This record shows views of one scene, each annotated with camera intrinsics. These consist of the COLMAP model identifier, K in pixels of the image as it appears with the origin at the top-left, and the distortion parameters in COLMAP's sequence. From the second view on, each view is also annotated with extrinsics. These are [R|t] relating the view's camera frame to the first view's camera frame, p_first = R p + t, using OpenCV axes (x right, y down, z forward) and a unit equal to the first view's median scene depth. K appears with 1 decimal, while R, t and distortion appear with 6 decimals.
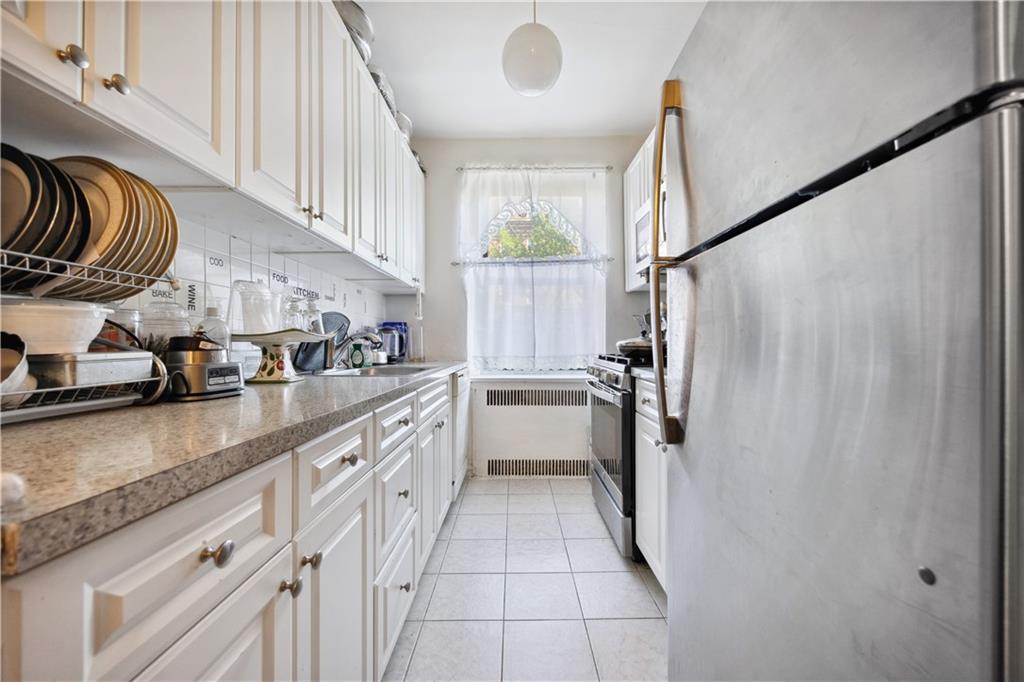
lens RADIAL K [[393.8, 0, 512.5], [0, 393.8, 343.3], [0, 0, 1]] dist [-0.002767, 0.000001]
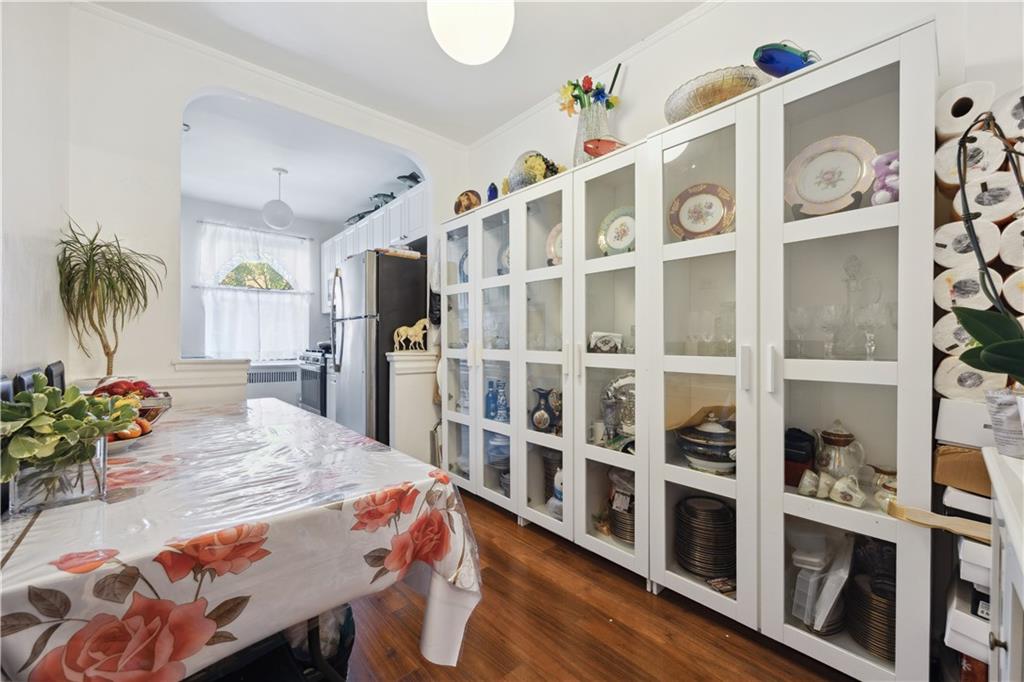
lens RADIAL K [[393.8, 0, 510.5], [0, 393.8, 345.3], [0, 0, 1]] dist [-0.002767, 0.000001]
pose [[0.742730, 0.004312, 0.669577, -0.251060], [-0.007274, 0.999972, 0.001630, 0.000130], [-0.669551, -0.006081, 0.742741, -0.835312]]
